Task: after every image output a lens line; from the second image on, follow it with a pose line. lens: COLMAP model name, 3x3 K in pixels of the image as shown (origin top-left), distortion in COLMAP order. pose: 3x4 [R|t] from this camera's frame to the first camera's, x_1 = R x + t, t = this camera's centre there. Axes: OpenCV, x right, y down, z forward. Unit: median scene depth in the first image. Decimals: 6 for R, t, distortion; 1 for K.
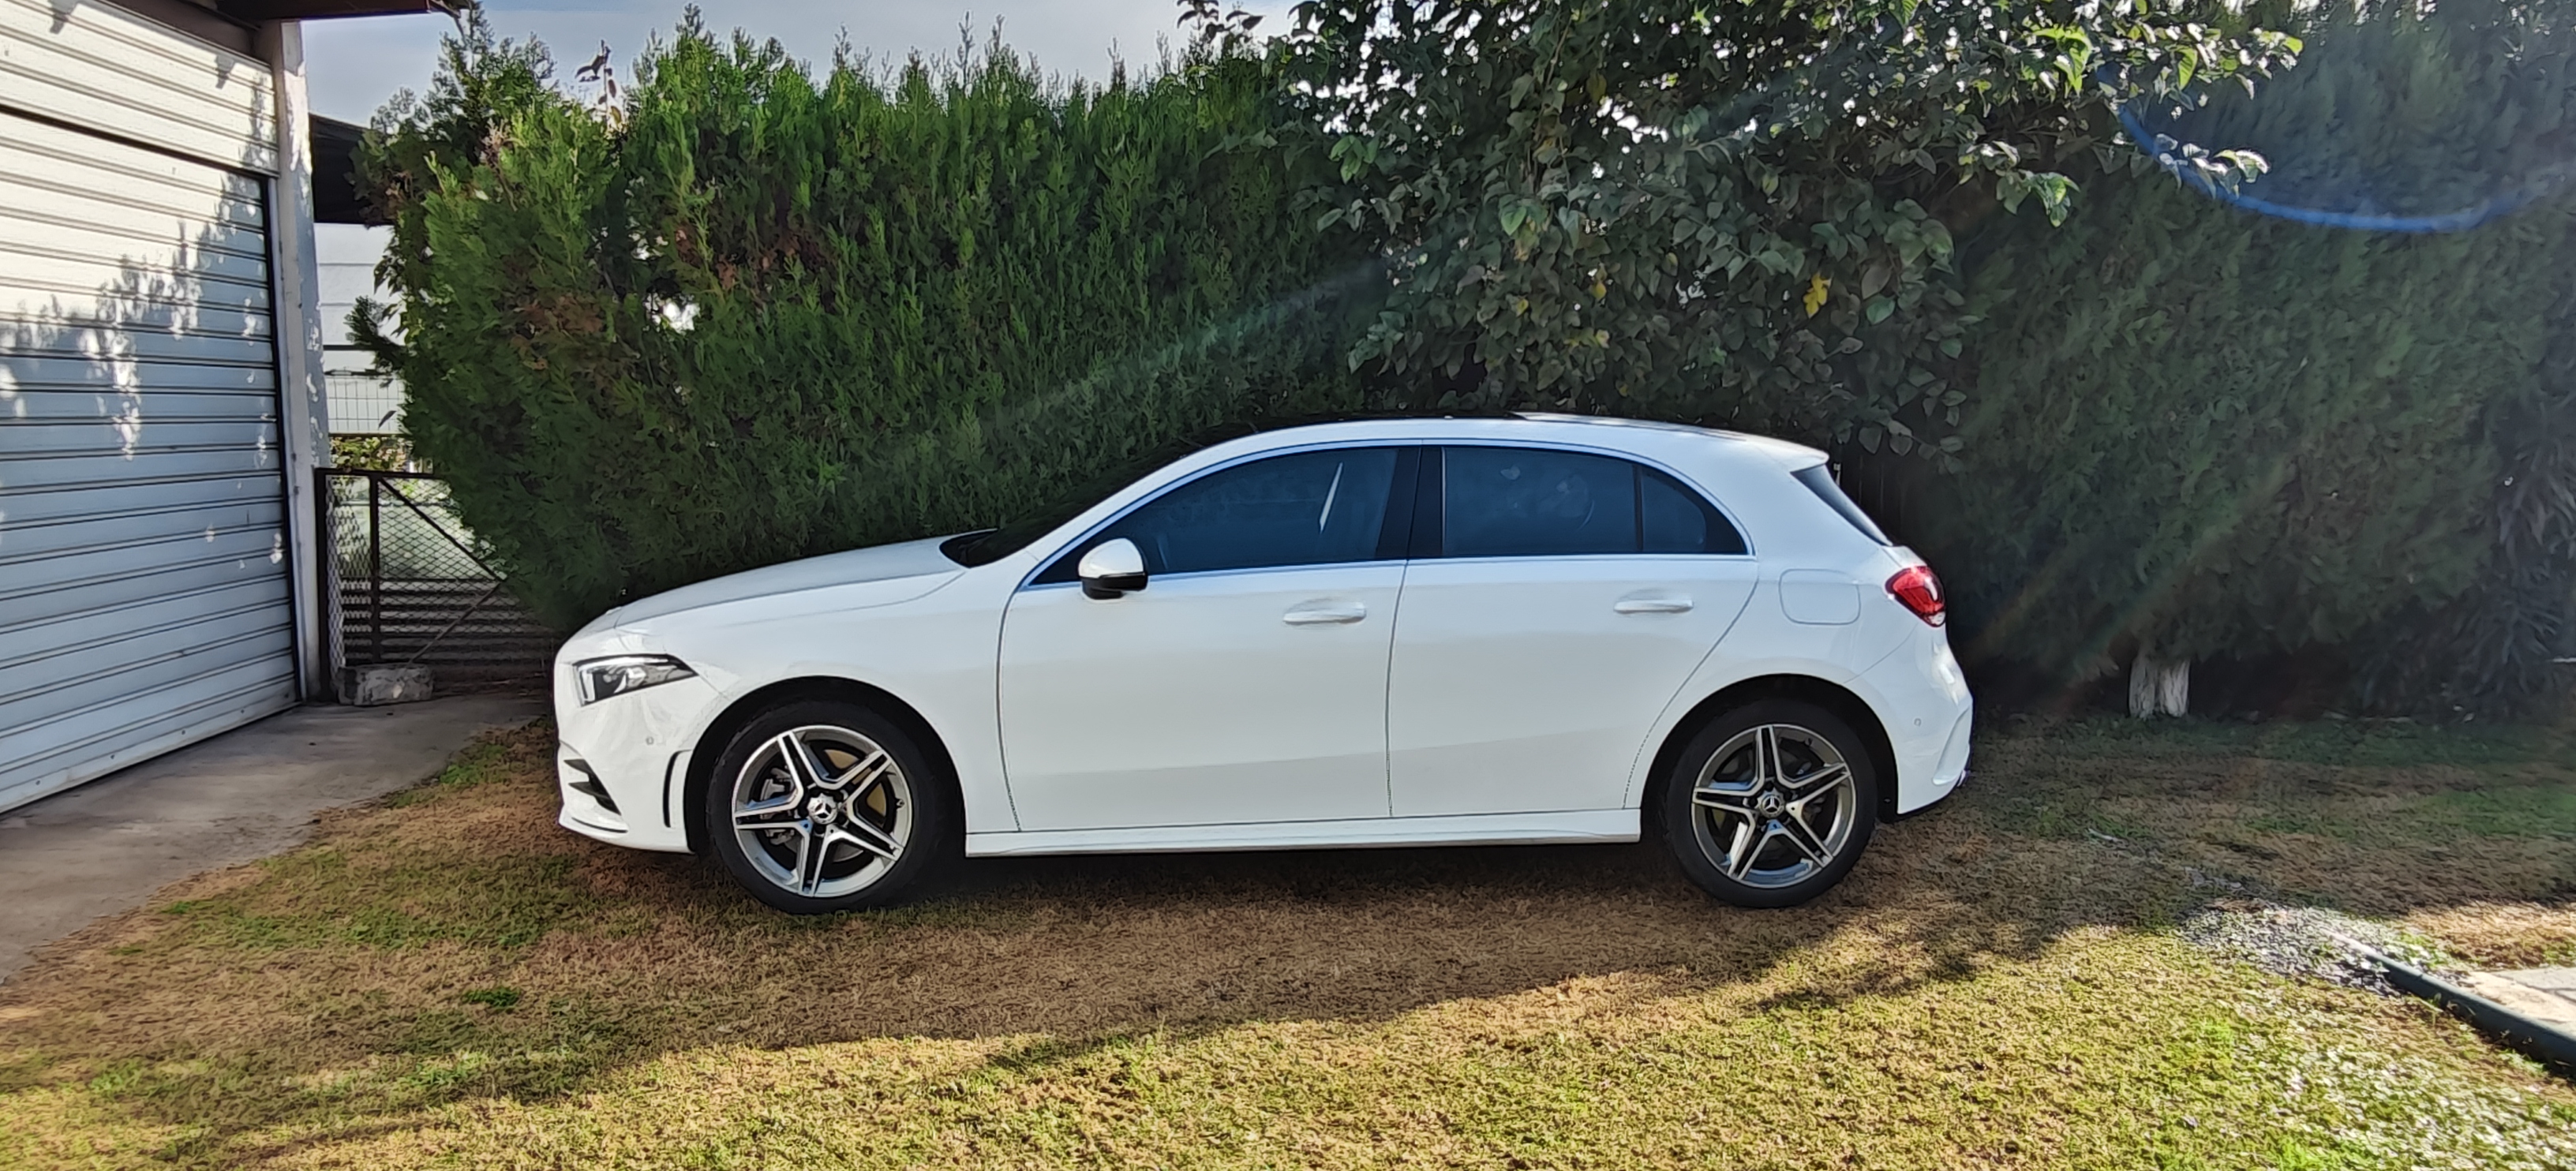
lens RADIAL K [[1735.6, 0, 1285.7], [0, 1735.6, 632.1], [0, 0, 1]] dist [-0.001277, 0.001842]
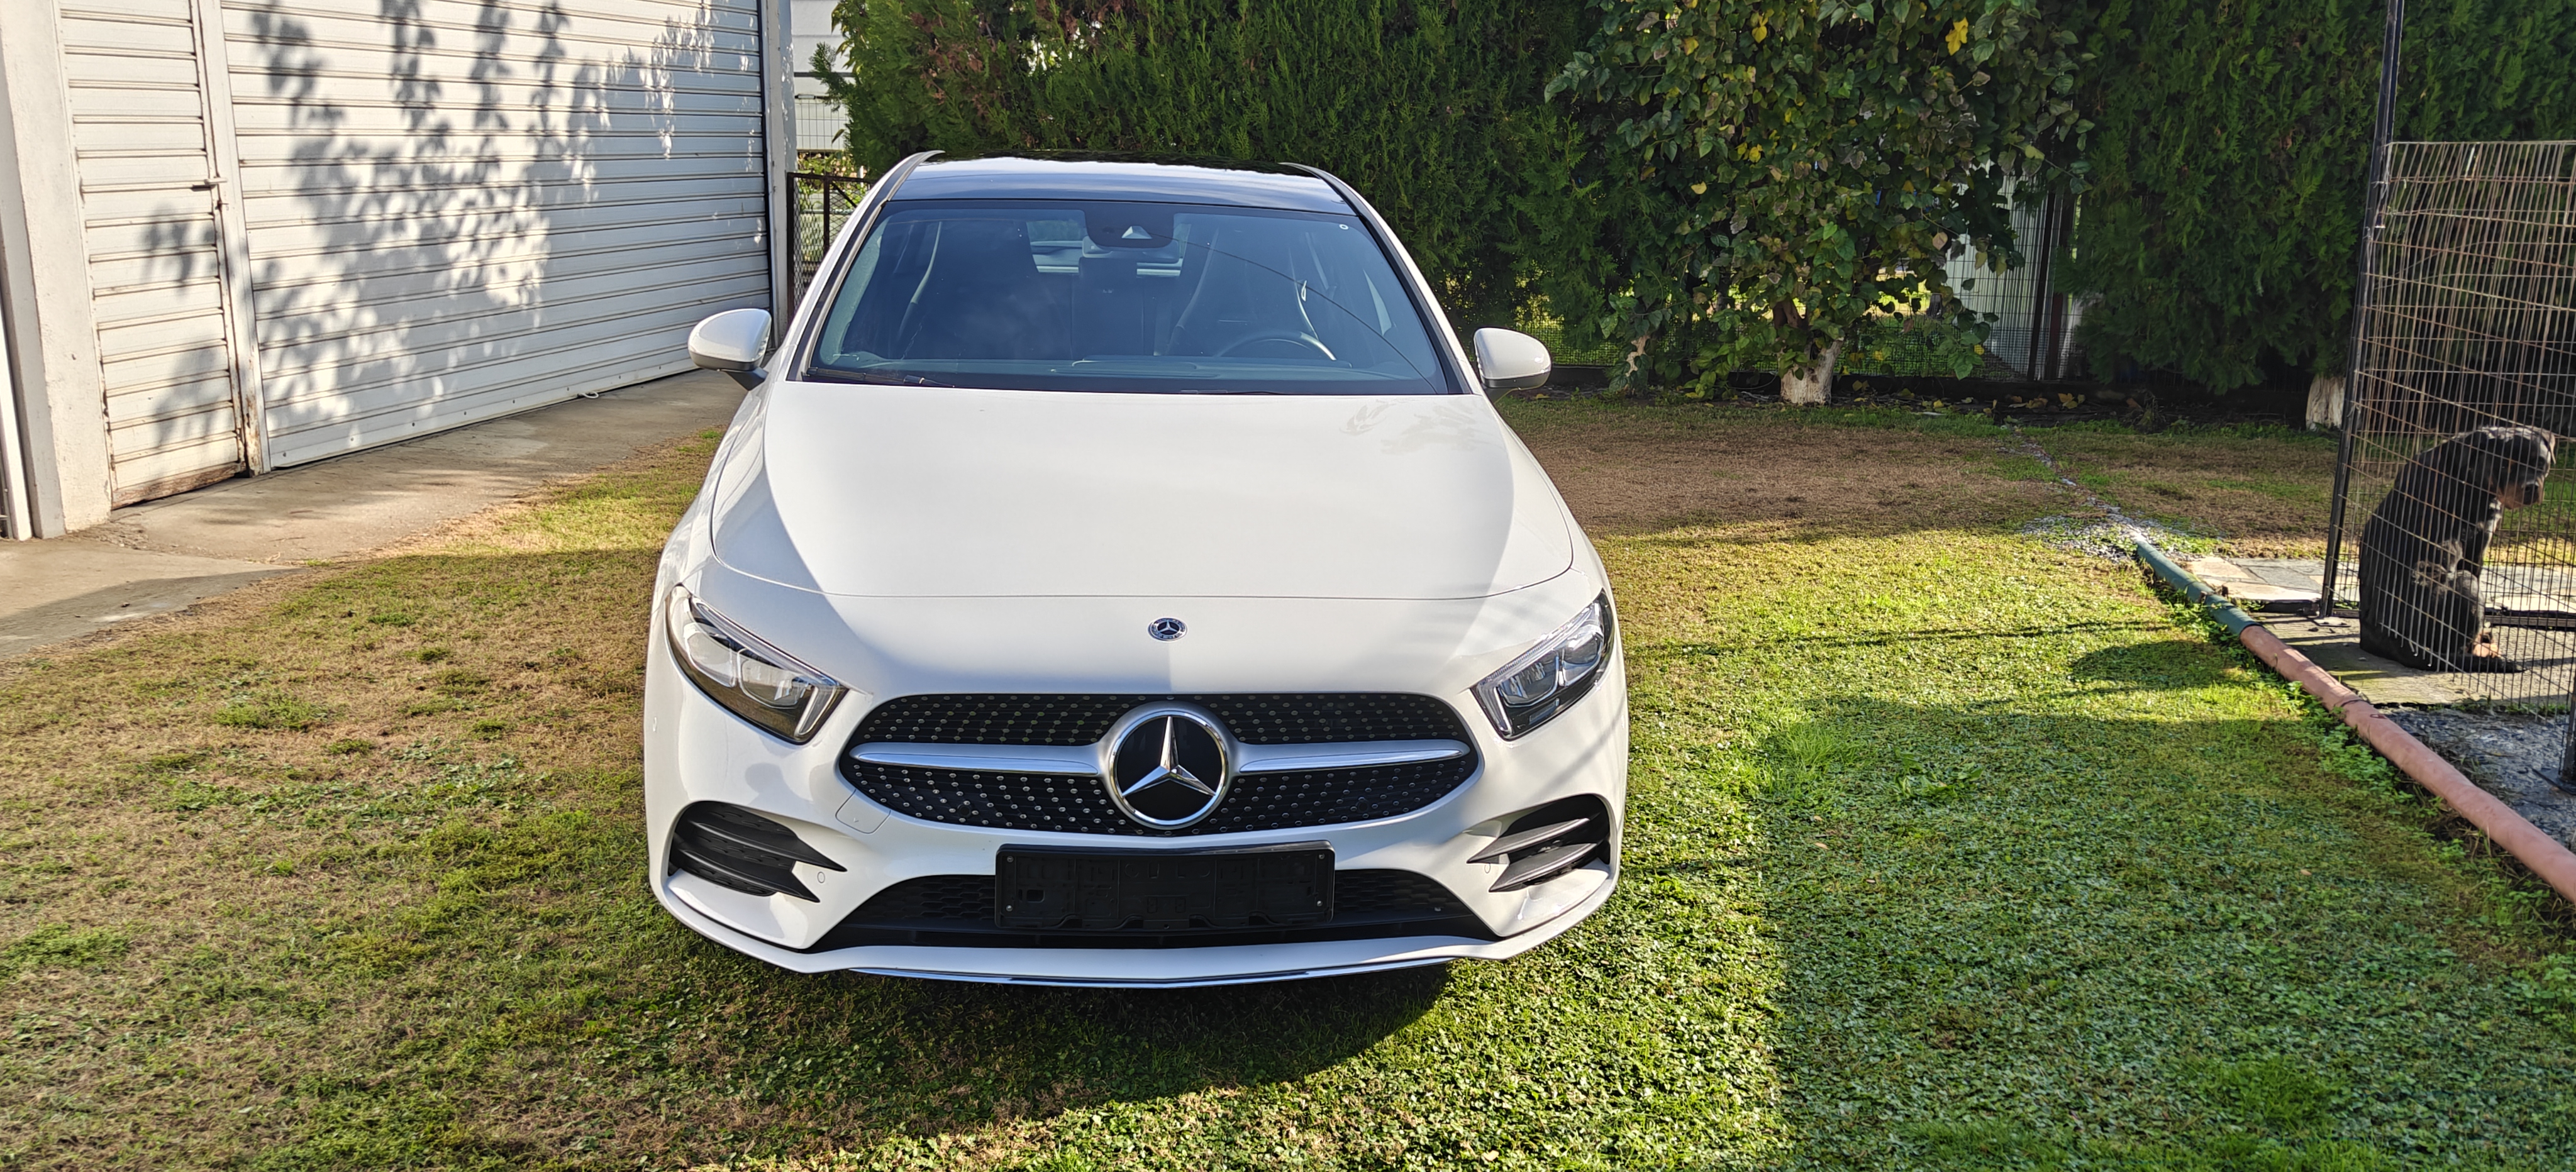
lens RADIAL K [[2050.0, 0, 1298.0], [0, 2050.0, 595.8], [0, 0, 1]] dist [0.029009, -0.038905]
pose [[0.965217, 0.063706, -0.253571, 0.262347], [-0.041373, 0.994857, 0.092459, 0.072026], [0.258157, -0.078752, 0.962888, -0.483511]]
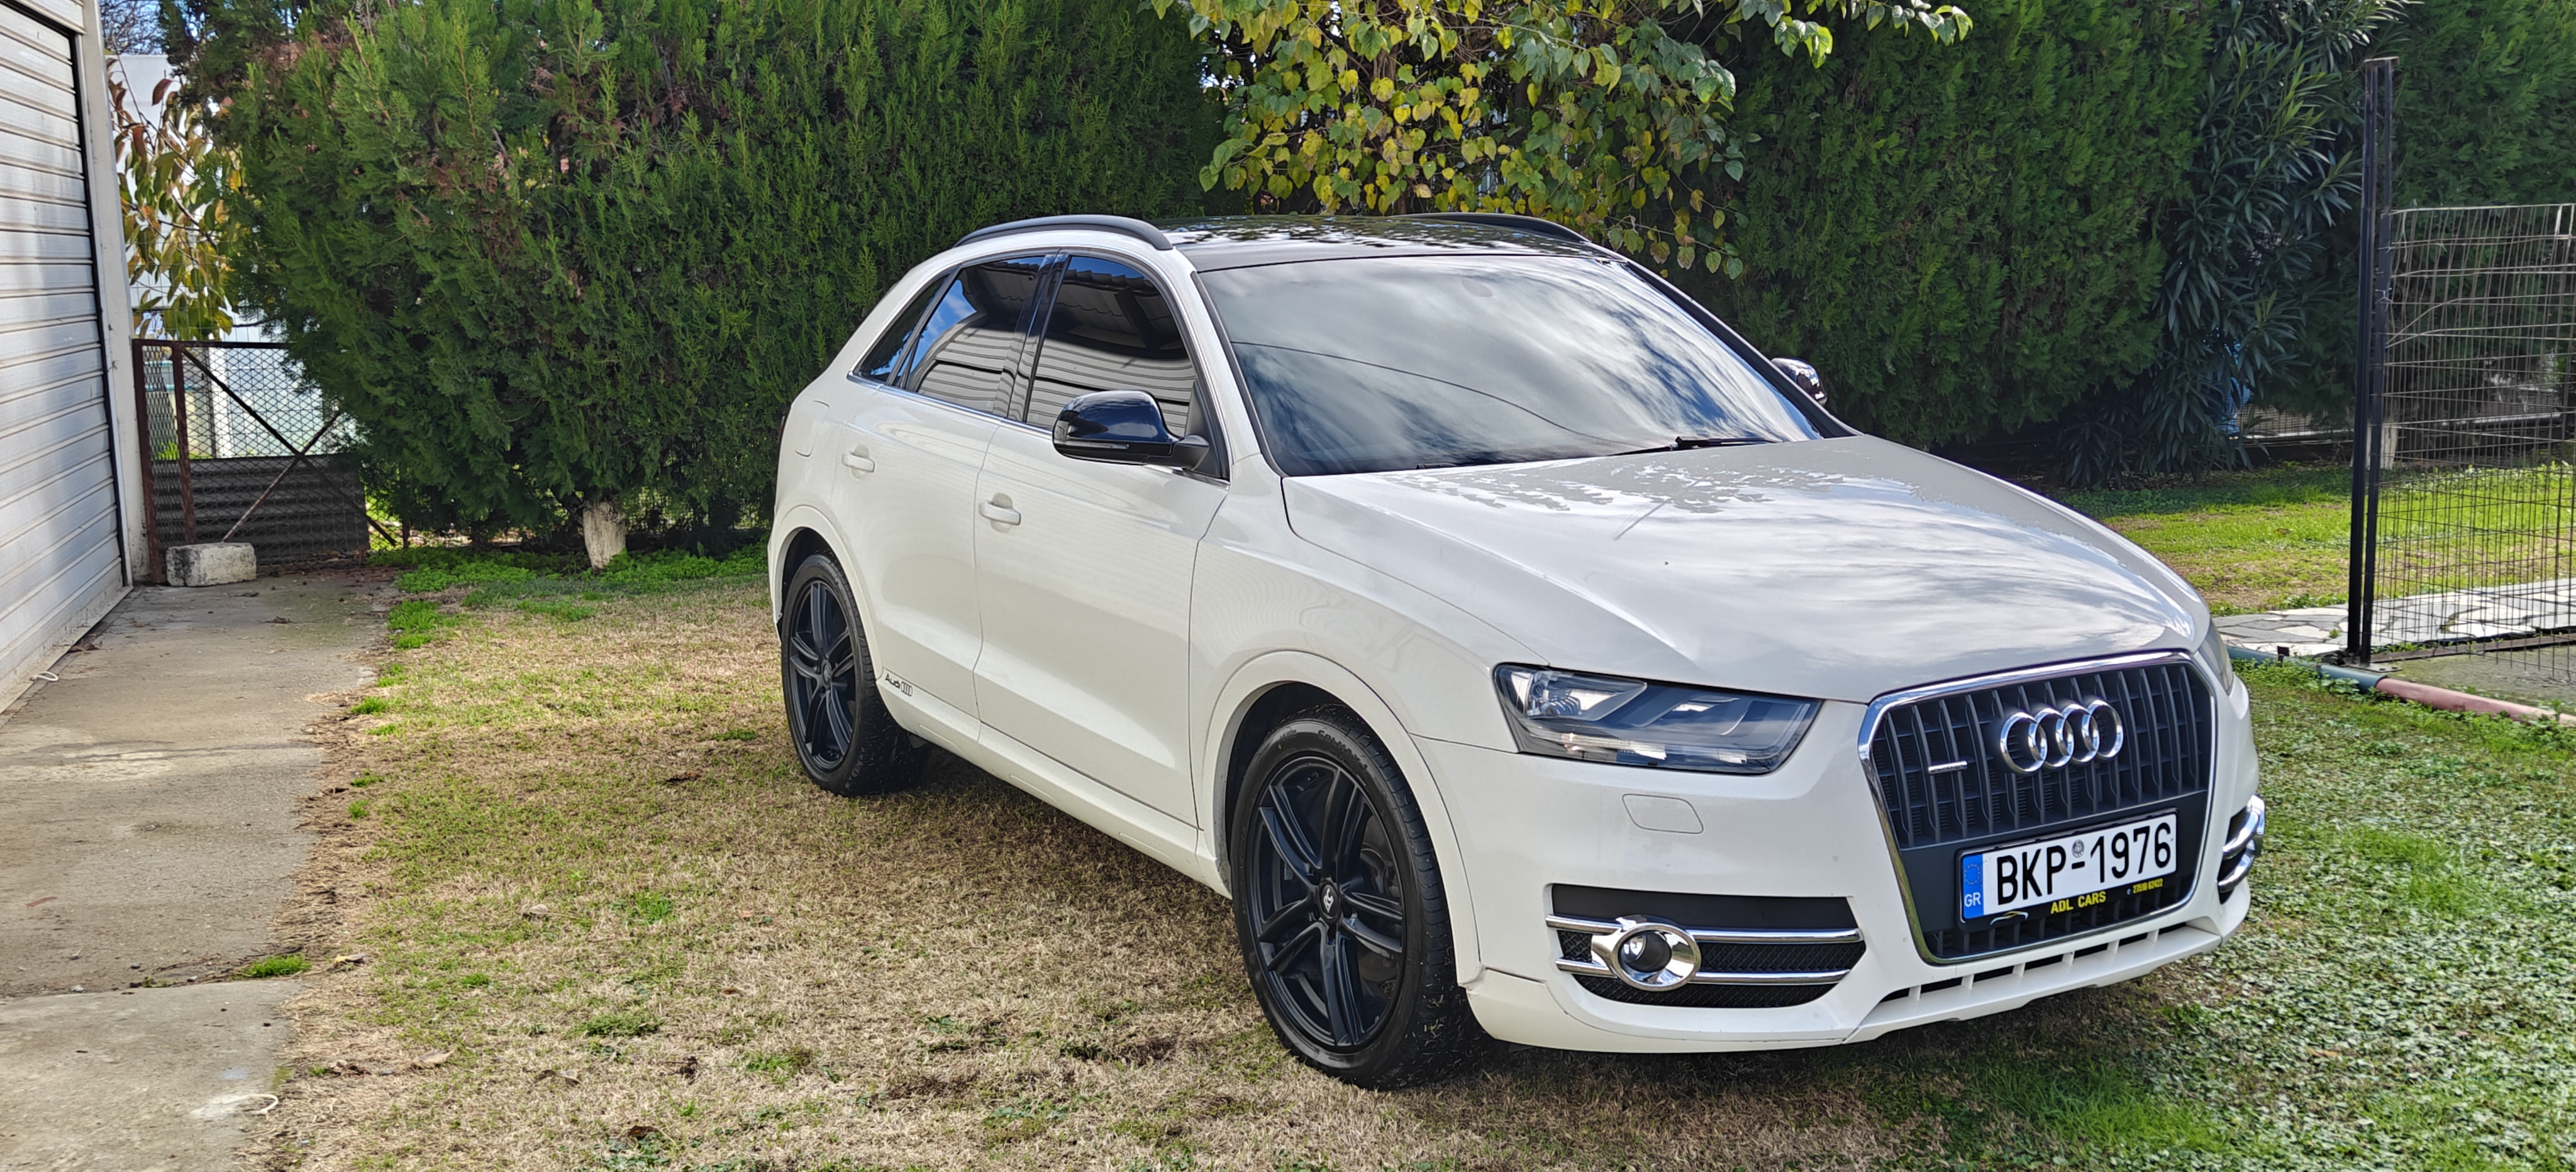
lens RADIAL K [[2307.2, 0, 1297.2], [0, 2307.2, 580.4], [0, 0, 1]] dist [0.014836, -0.024852]
pose [[0.970800, -0.065851, 0.230675, -0.256905], [0.063378, 0.997825, 0.018124, 0.058560], [-0.231367, -0.002975, 0.972862, -0.404247]]
